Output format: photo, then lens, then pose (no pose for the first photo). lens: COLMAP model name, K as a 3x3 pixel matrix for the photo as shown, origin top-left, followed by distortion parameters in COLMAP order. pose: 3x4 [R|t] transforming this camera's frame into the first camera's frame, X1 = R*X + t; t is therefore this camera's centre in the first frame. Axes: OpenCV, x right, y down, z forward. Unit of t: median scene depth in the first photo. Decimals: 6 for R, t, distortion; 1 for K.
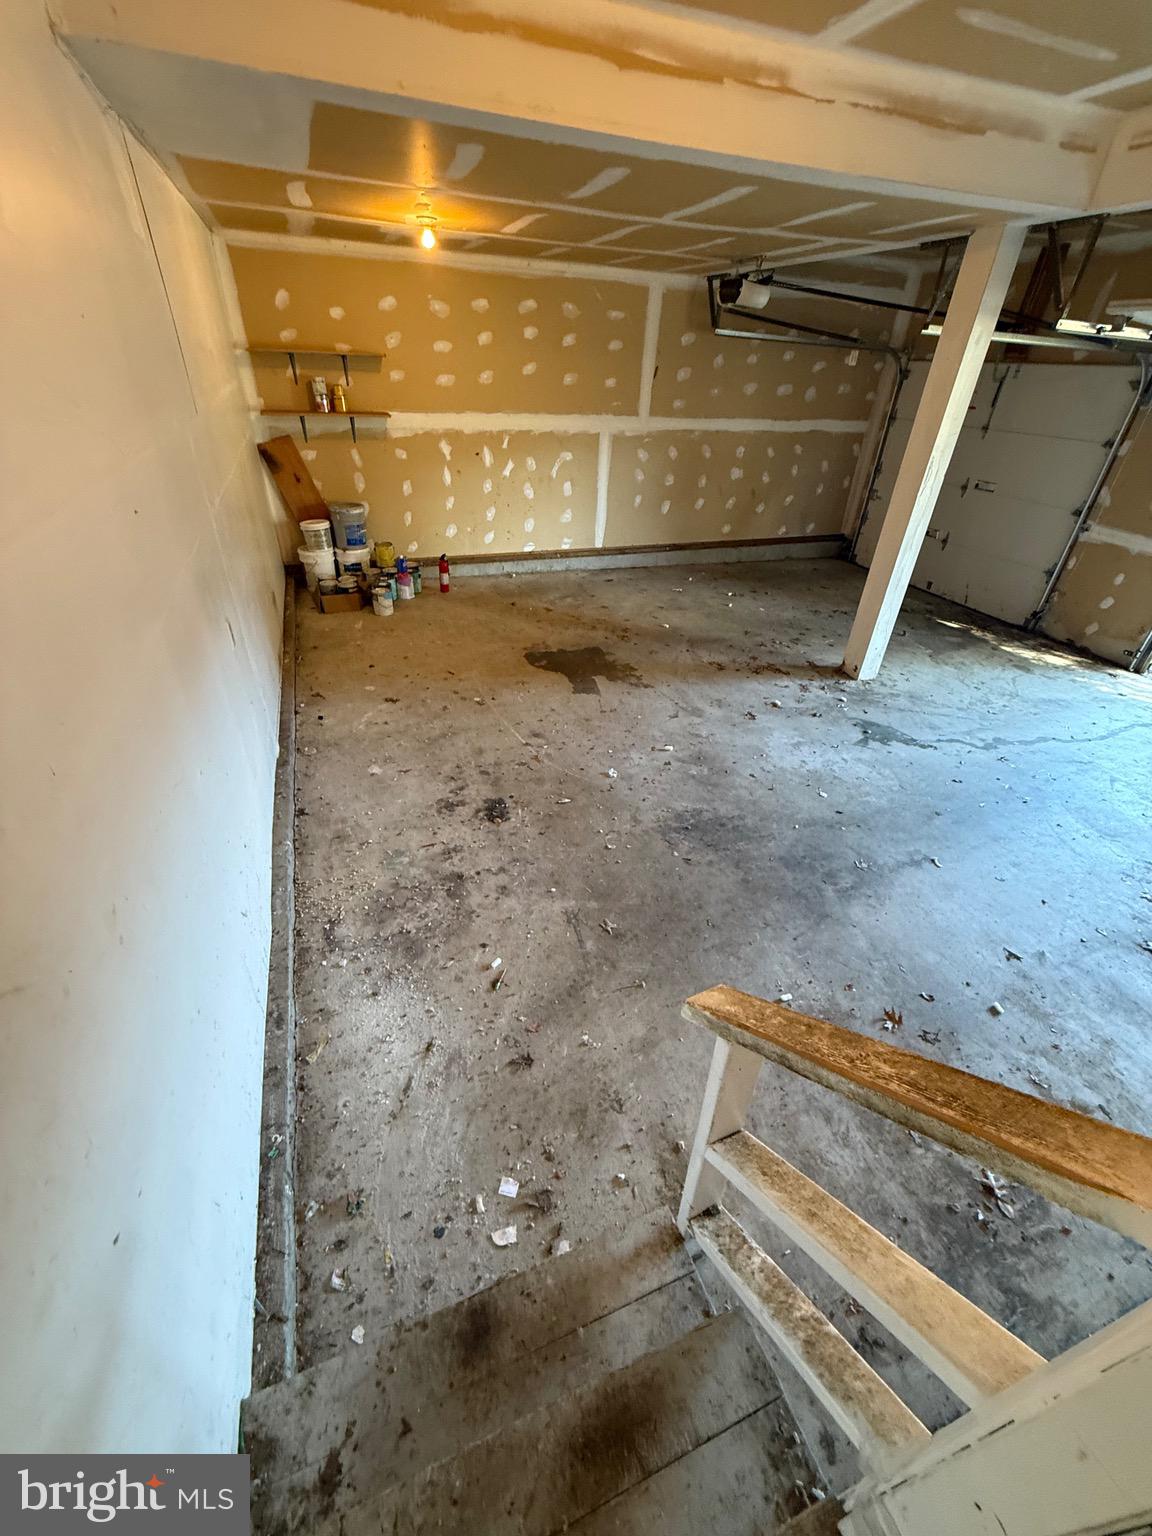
lens RADIAL K [[616.5, 0, 576.6], [0, 616.5, 769.1], [0, 0, 1]] dist [-0.000395, -0.000132]
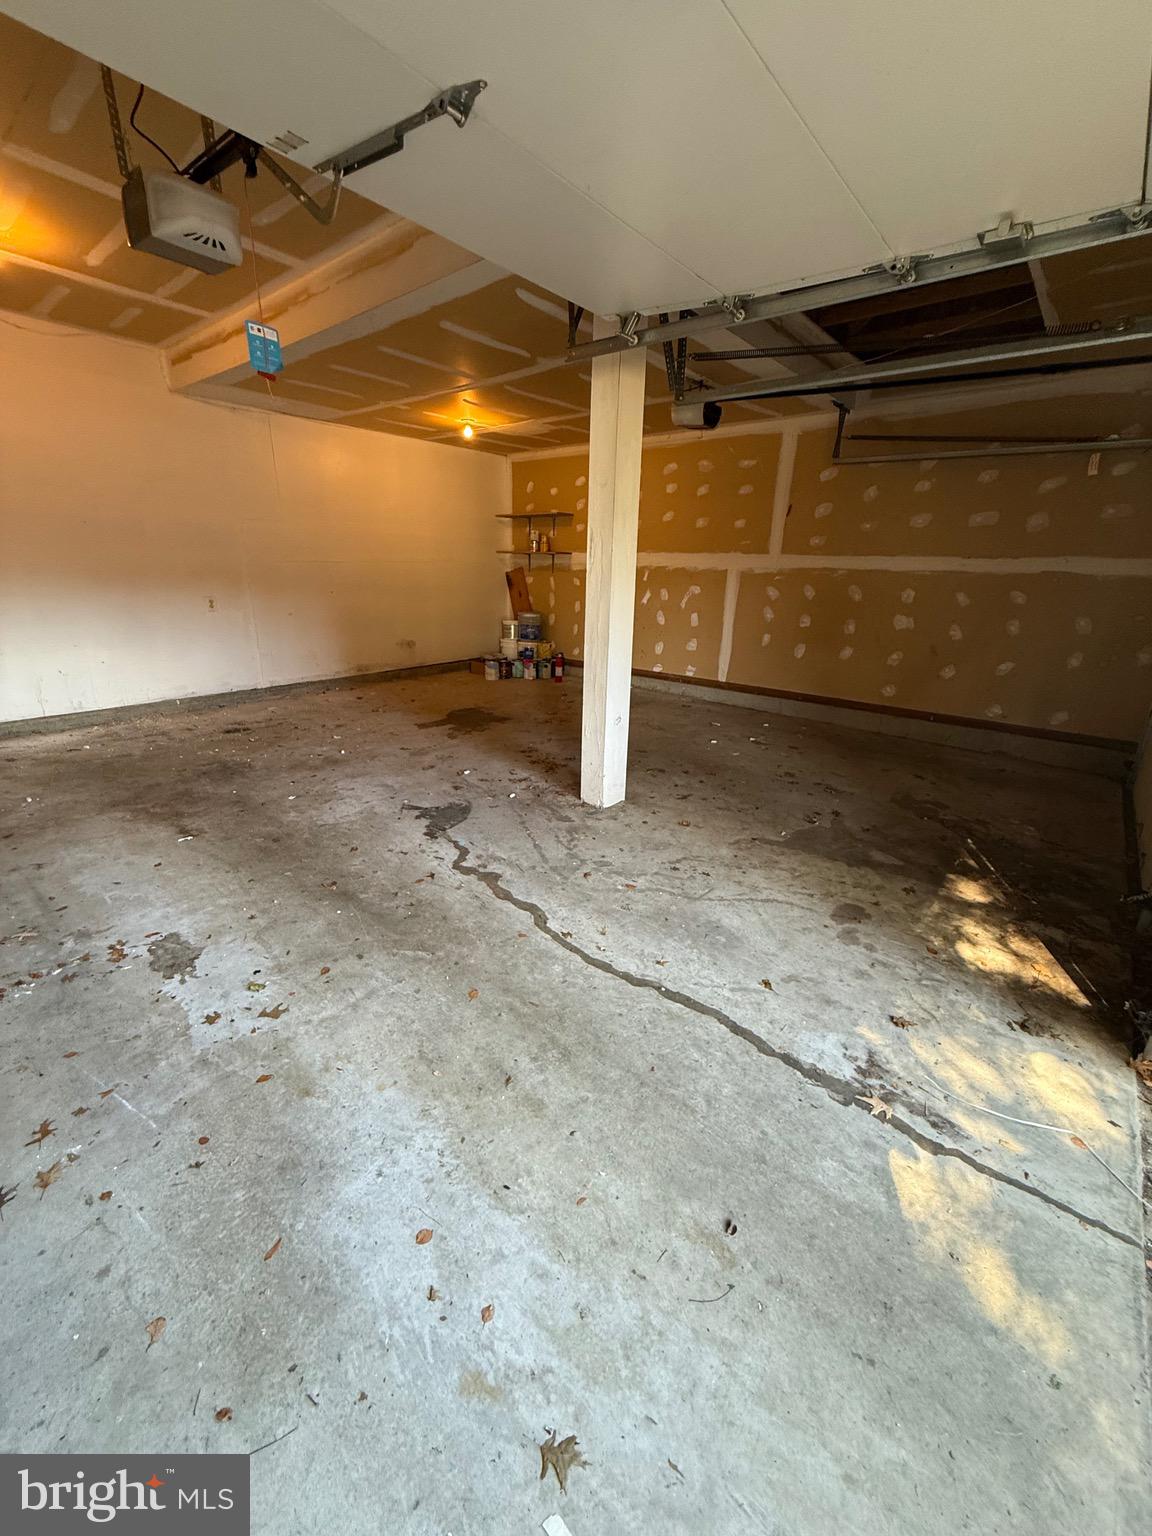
lens RADIAL K [[616.5, 0, 571.8], [0, 616.5, 765.4], [0, 0, 1]] dist [-0.000395, -0.000132]
pose [[0.484696, 0.243987, -0.839964, 0.968899], [-0.487563, 0.872643, -0.027866, -0.136565], [0.726190, 0.423042, 0.541926, 0.476026]]
